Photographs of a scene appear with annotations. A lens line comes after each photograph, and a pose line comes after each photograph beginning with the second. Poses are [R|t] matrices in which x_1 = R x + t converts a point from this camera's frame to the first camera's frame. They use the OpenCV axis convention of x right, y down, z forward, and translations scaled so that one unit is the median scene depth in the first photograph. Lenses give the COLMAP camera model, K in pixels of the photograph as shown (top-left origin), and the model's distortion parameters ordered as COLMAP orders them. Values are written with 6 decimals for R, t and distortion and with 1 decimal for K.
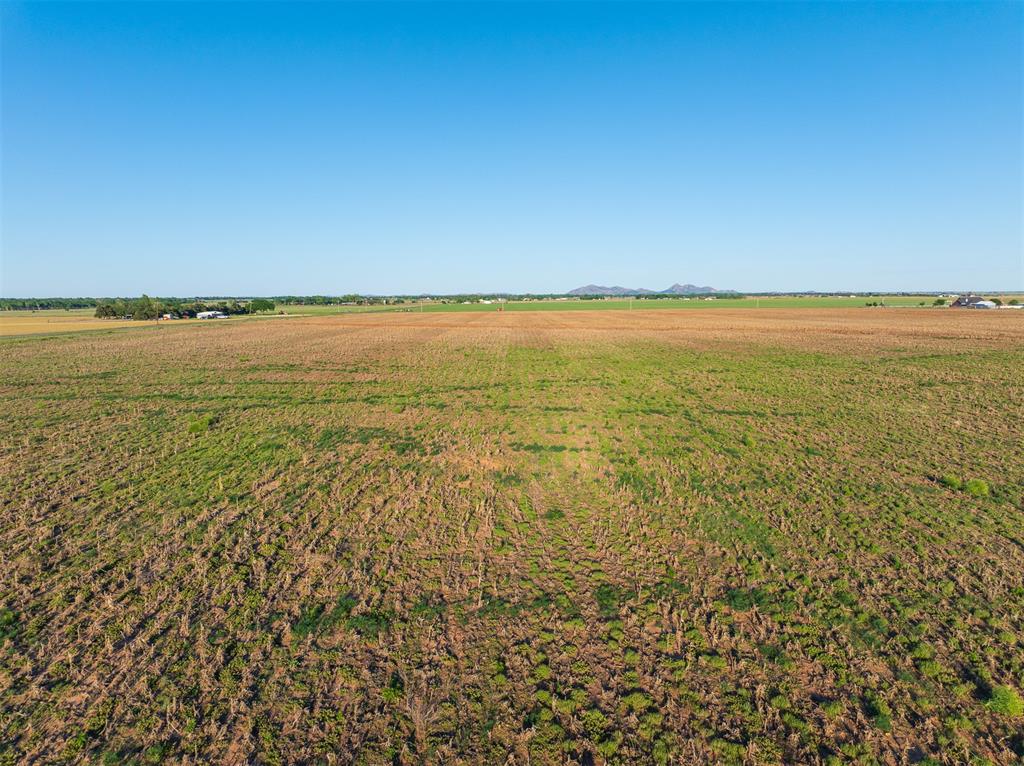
lens RADIAL K [[719.3, 0, 516.1], [0, 719.3, 373.2], [0, 0, 1]] dist [-0.036011, -0.005594]
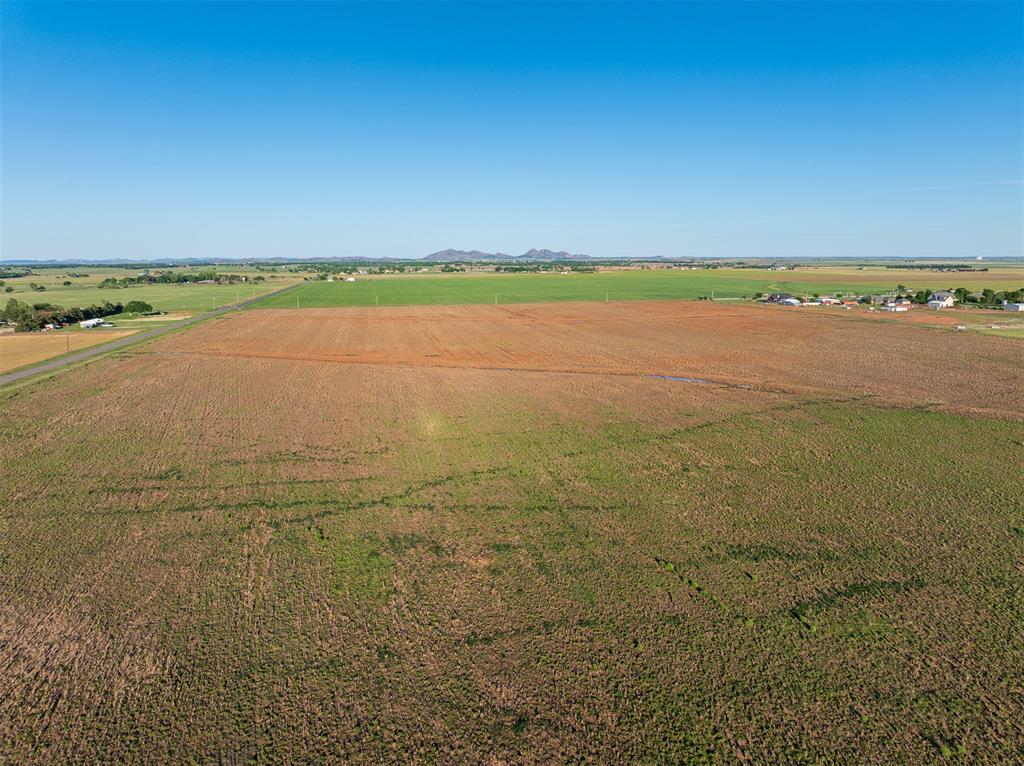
lens RADIAL K [[719.3, 0, 515.4], [0, 719.3, 372.5], [0, 0, 1]] dist [-0.036011, -0.005594]
pose [[0.981174, -0.025419, 0.191444, -0.033300], [0.015837, 0.998552, 0.051417, -0.055756], [-0.192474, -0.047417, 0.980156, -0.117807]]
